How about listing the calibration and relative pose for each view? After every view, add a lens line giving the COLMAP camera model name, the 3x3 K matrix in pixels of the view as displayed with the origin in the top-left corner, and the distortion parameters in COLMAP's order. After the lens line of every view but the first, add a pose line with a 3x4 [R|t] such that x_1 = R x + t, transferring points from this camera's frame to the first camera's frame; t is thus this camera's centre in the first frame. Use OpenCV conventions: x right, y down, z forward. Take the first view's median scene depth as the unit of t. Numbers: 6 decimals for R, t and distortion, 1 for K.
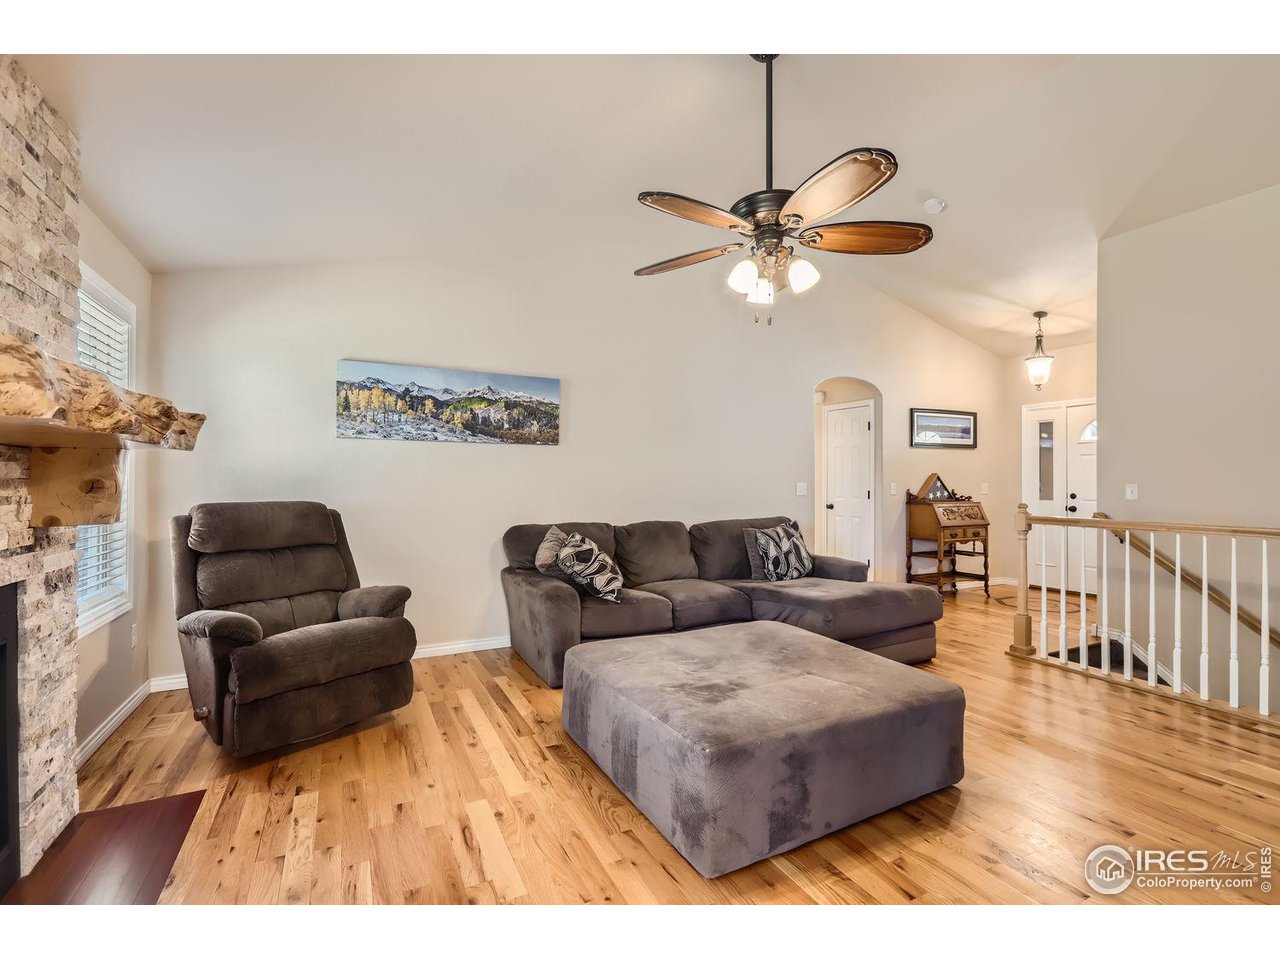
lens RADIAL K [[581.1, 0, 638.6], [0, 581.1, 479.5], [0, 0, 1]] dist [0.012419, -0.002902]
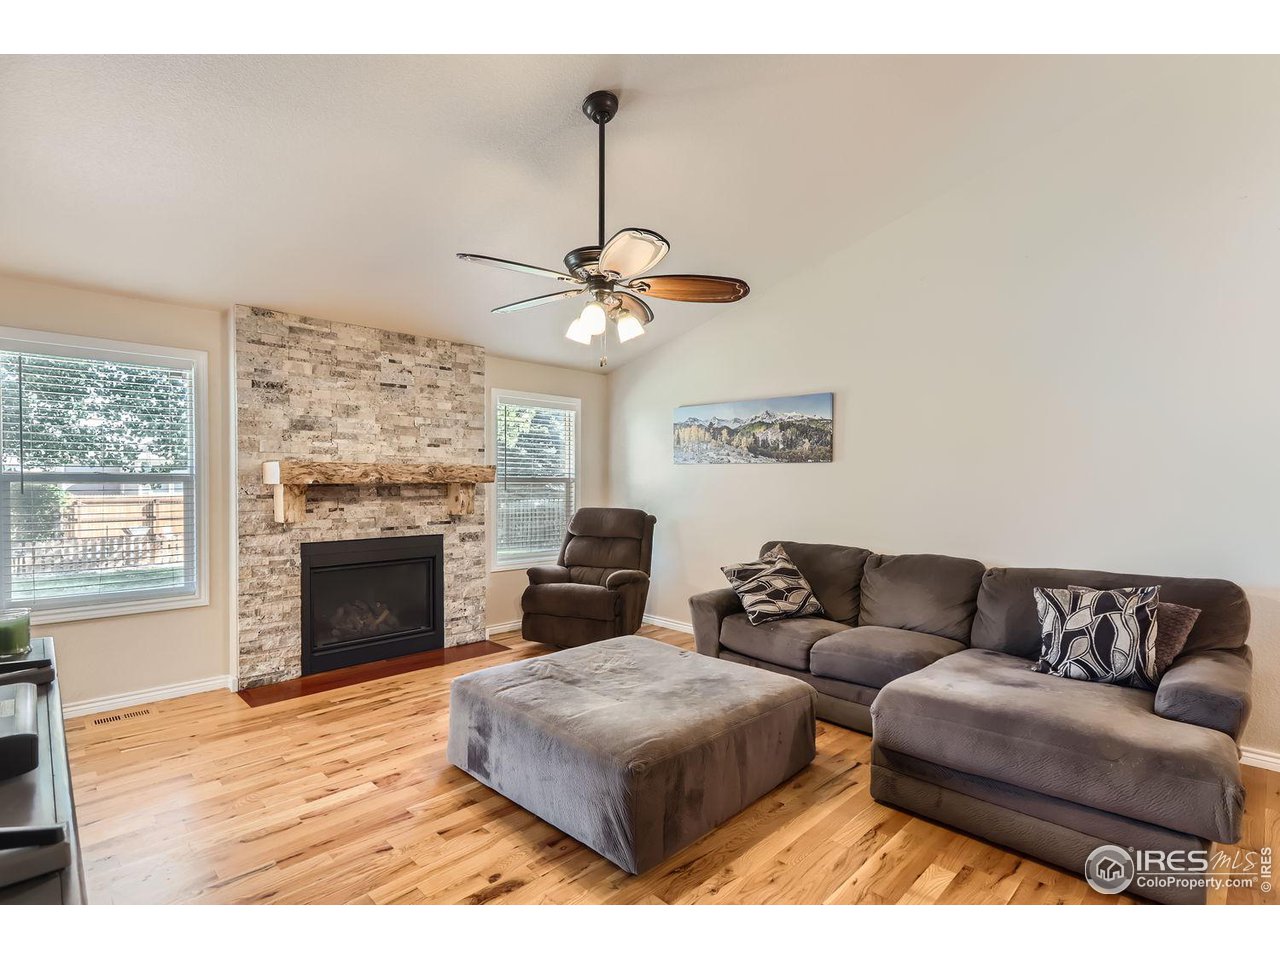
lens RADIAL K [[625.4, 0, 628.5], [0, 625.4, 490.7], [0, 0, 1]] dist [0.012372, -0.000073]
pose [[0.301874, 0.019305, -0.953152, 0.558059], [-0.003006, 0.999809, 0.019298, -0.023673], [0.953343, -0.002960, 0.301874, 0.284392]]
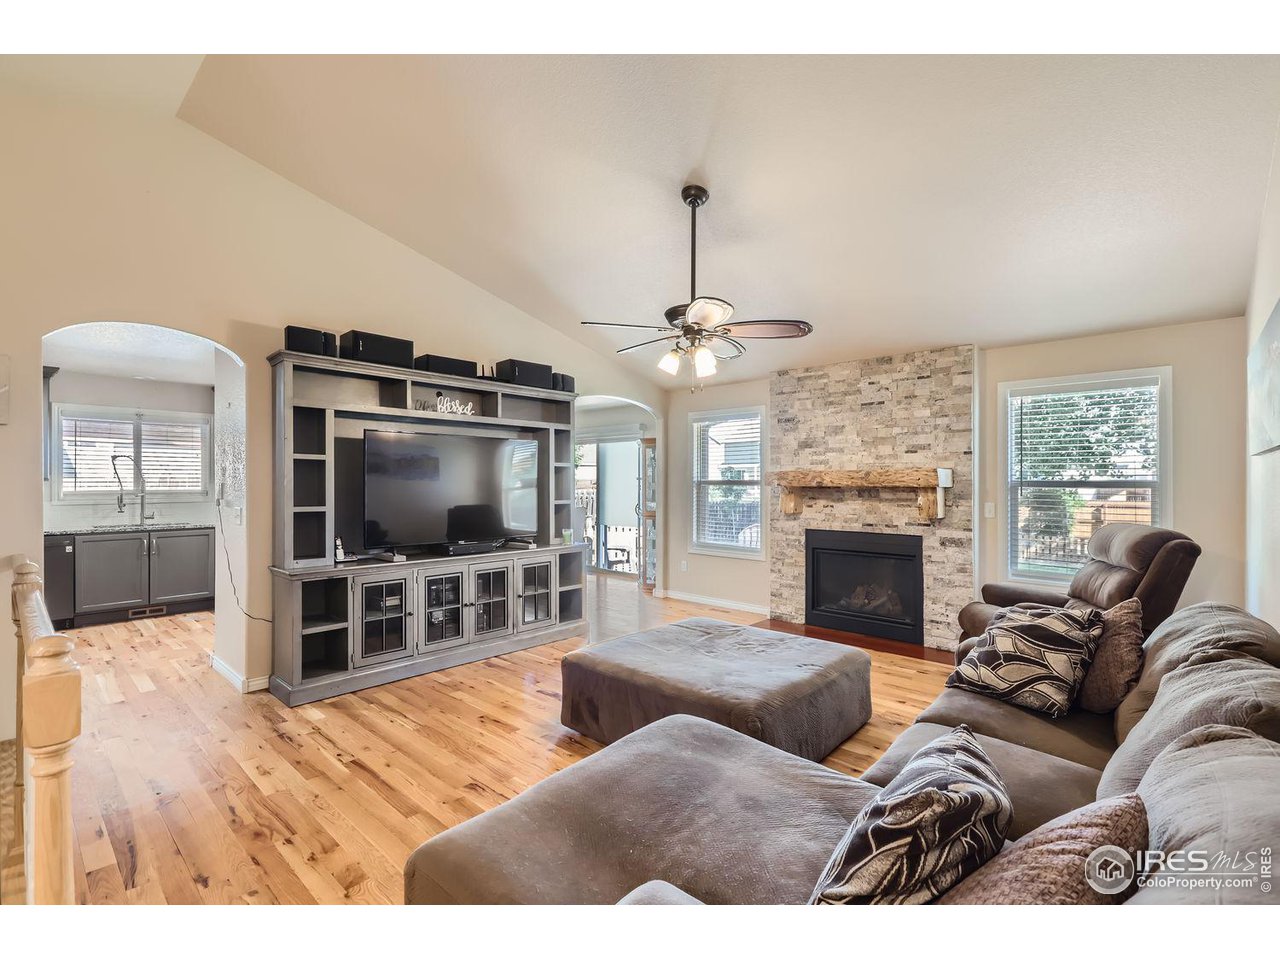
lens RADIAL K [[581.1, 0, 637.1], [0, 581.1, 480.1], [0, 0, 1]] dist [0.012419, -0.002902]
pose [[-0.935856, -0.005029, -0.352347, 0.344945], [-0.002982, 0.999975, -0.006354, -0.019974], [0.352371, -0.004896, -0.935848, 0.923447]]
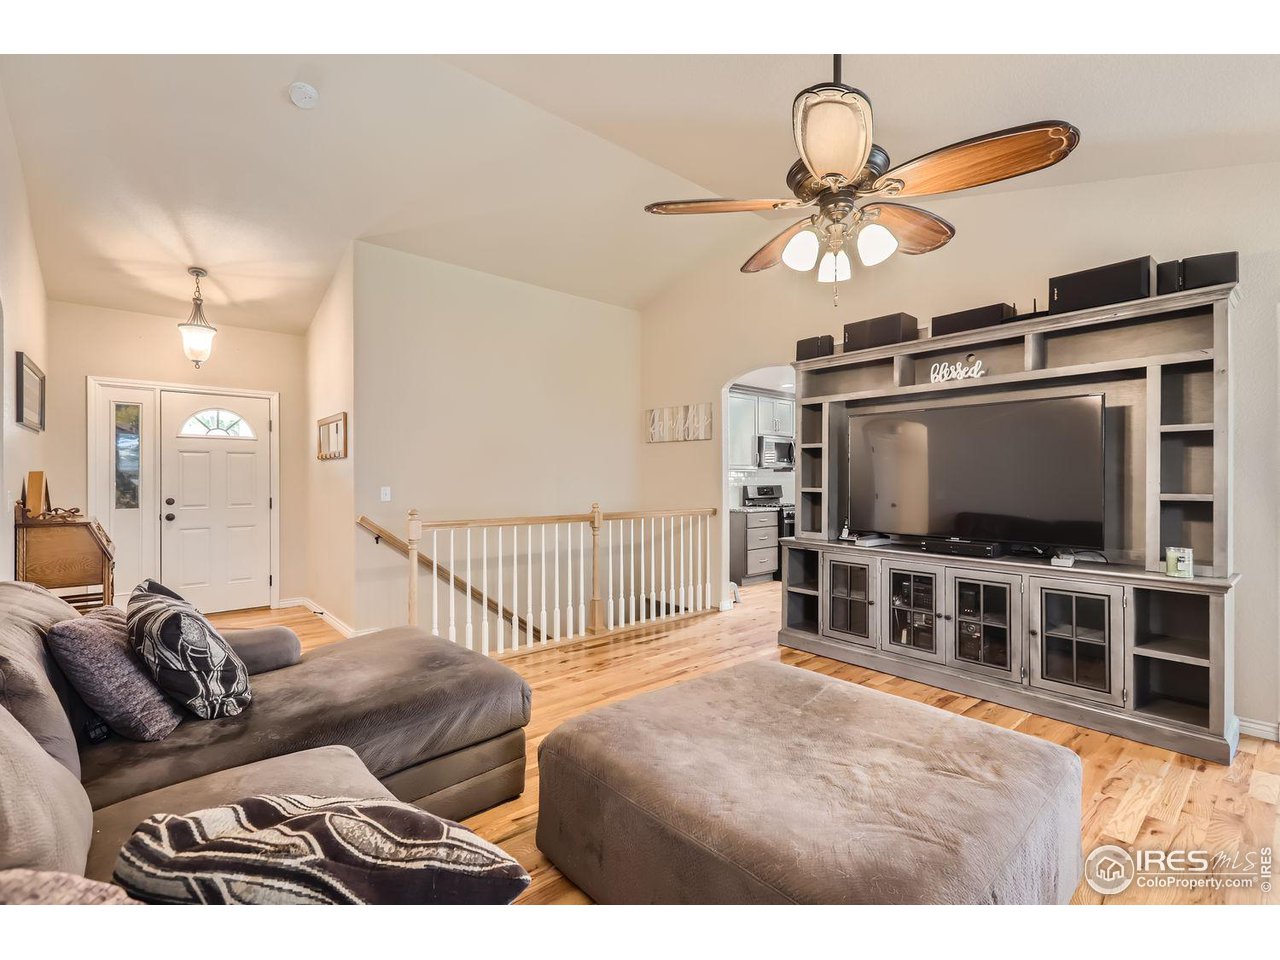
lens RADIAL K [[581.1, 0, 638.4], [0, 581.1, 476.2], [0, 0, 1]] dist [0.012419, -0.002902]
pose [[-0.245211, -0.001514, 0.969468, -0.215312], [-0.001416, 0.999998, 0.001203, -0.009120], [-0.969469, -0.001078, -0.245213, 0.604236]]
